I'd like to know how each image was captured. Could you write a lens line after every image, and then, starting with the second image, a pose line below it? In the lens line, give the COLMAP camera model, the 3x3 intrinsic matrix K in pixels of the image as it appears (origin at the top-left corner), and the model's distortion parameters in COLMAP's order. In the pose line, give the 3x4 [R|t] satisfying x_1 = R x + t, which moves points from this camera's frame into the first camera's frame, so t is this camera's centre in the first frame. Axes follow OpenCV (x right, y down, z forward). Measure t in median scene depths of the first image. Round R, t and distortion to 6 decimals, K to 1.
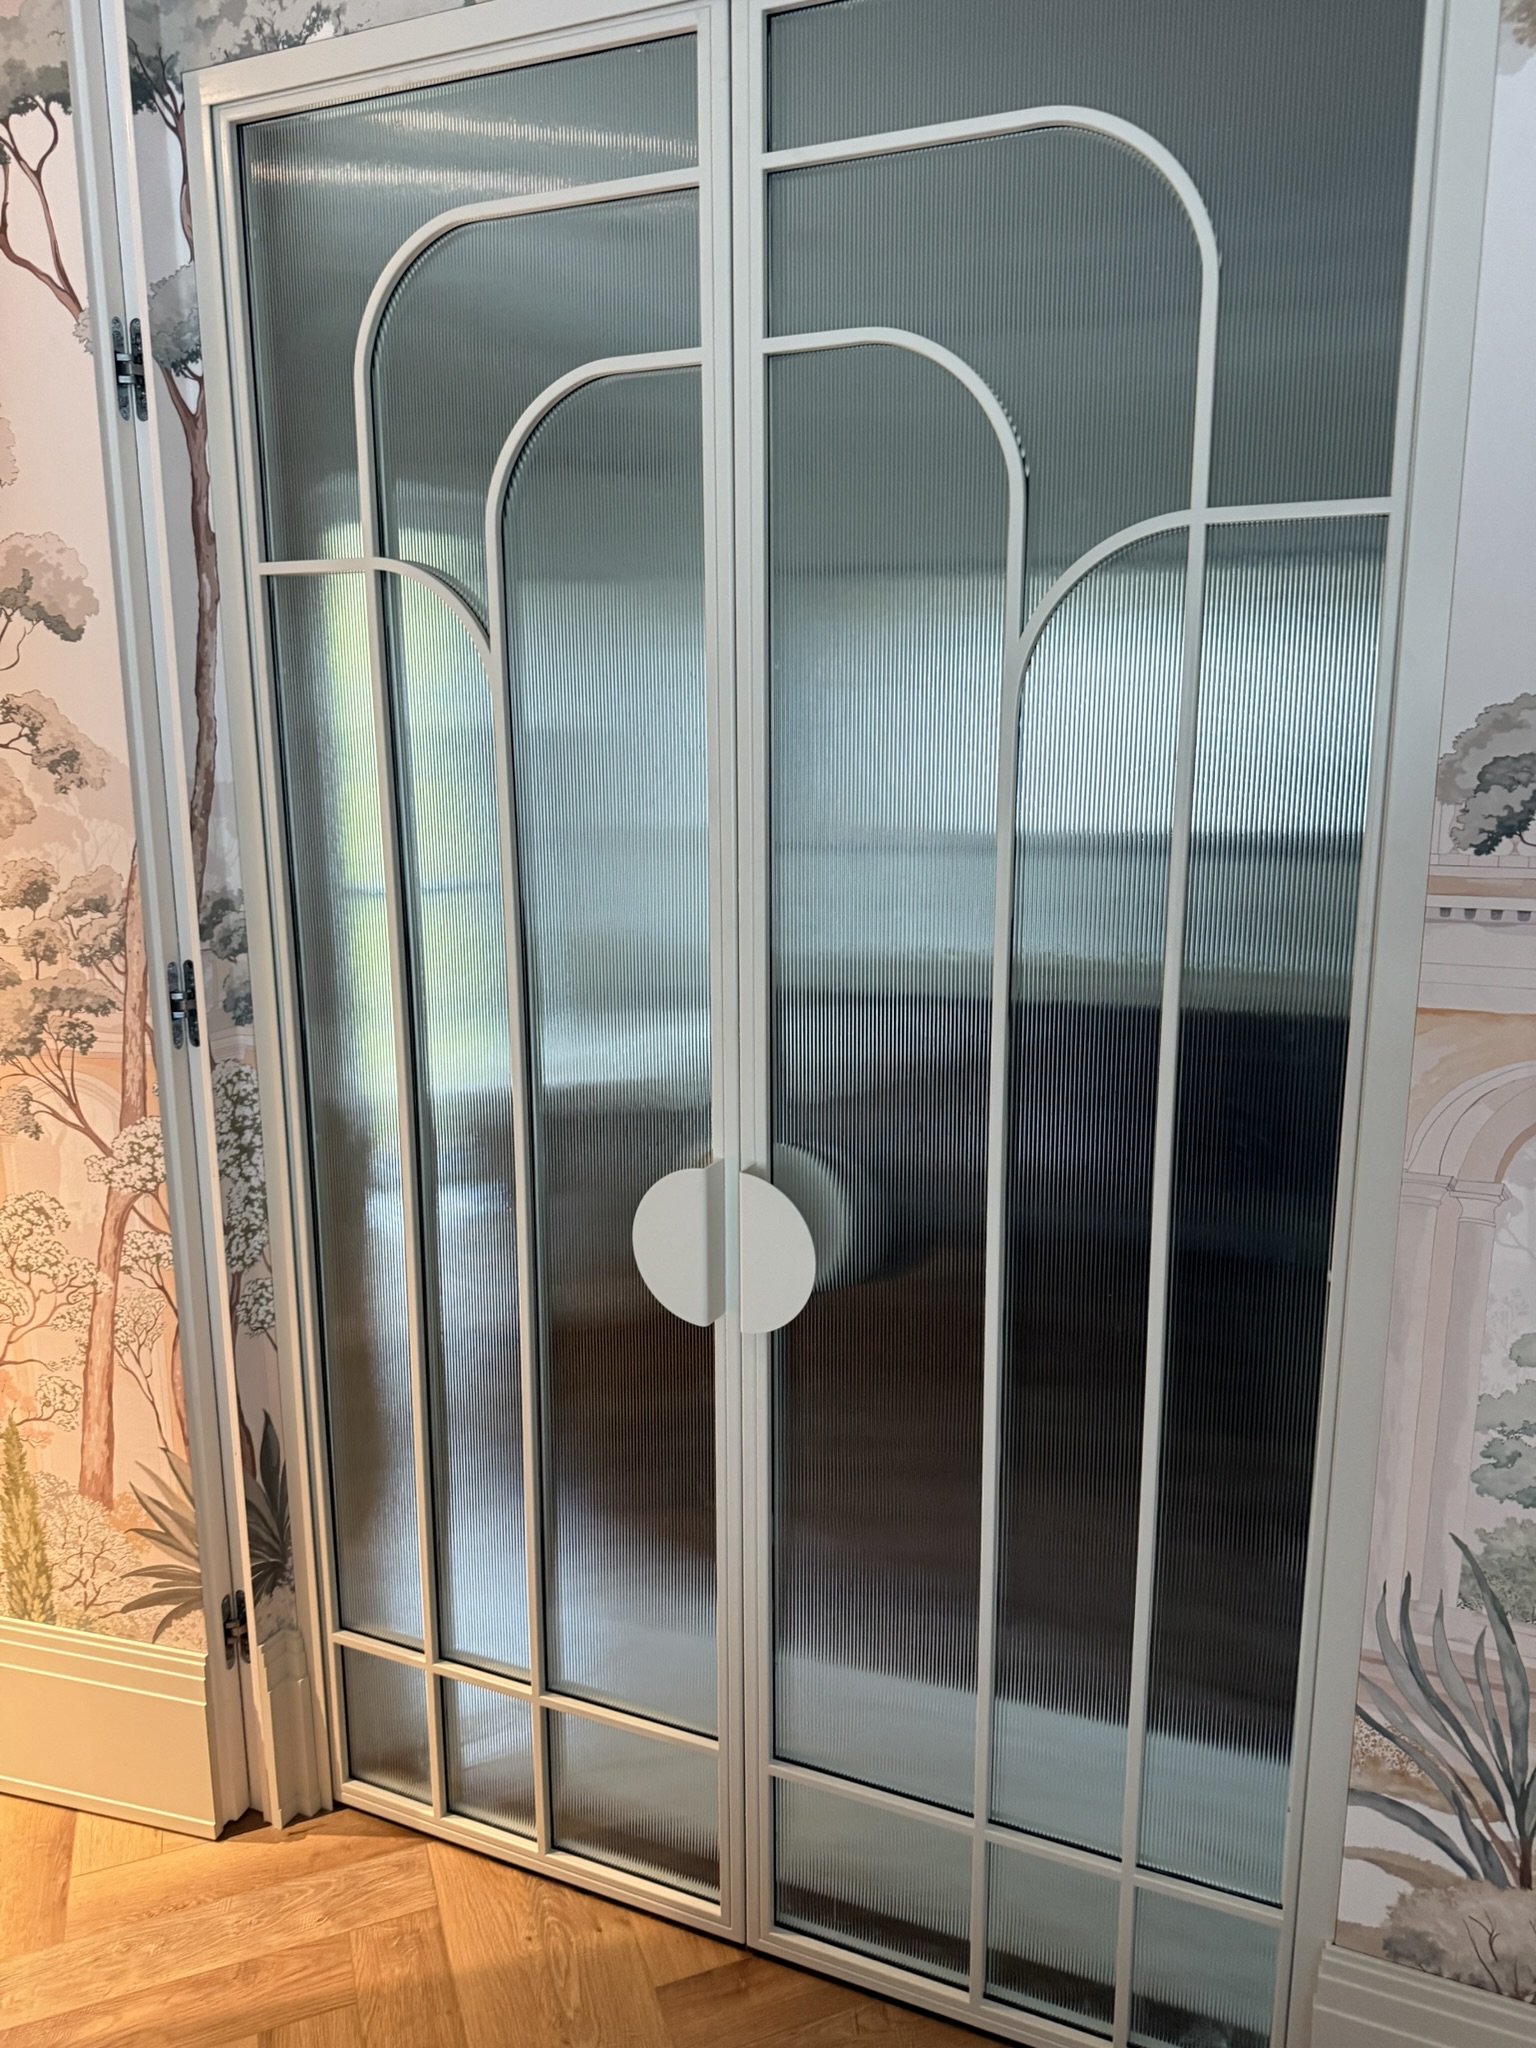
lens RADIAL K [[1438.8, 0, 784.9], [0, 1438.8, 1012.7], [0, 0, 1]] dist [-0.001019, -0.003089]
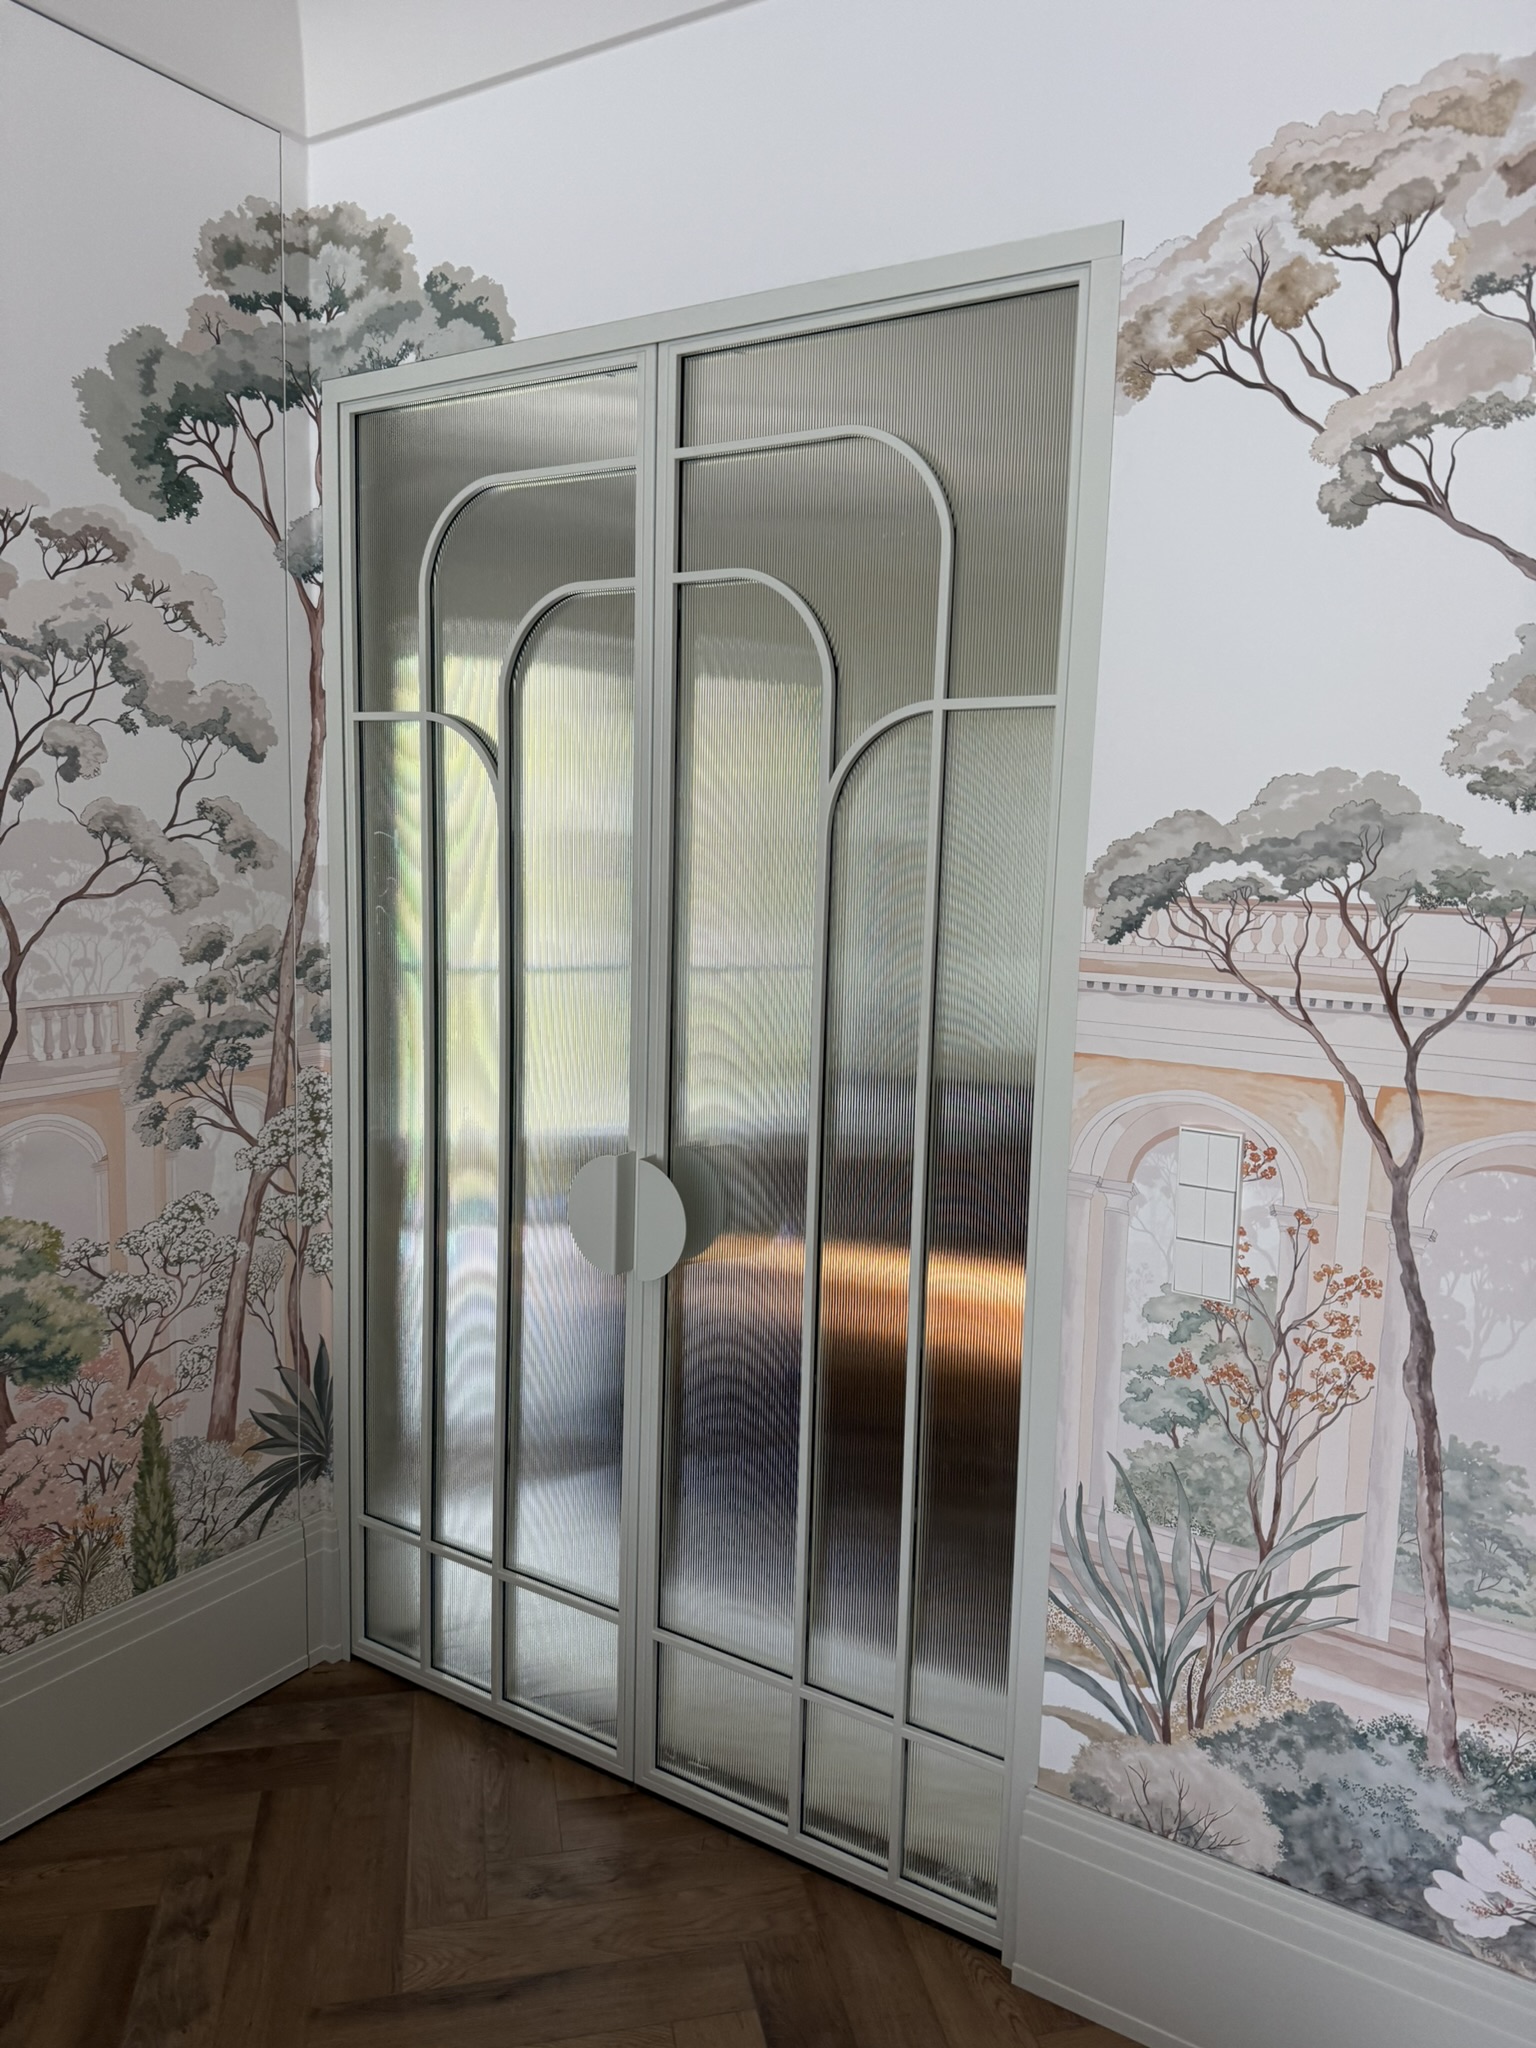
lens RADIAL K [[1413.4, 0, 792.0], [0, 1413.4, 1009.4], [0, 0, 1]] dist [0.048959, -0.070915]
pose [[0.989190, 0.047798, -0.138632, 0.277634], [-0.058046, 0.995797, -0.070847, 0.053027], [0.134663, 0.078129, 0.987807, -0.306947]]
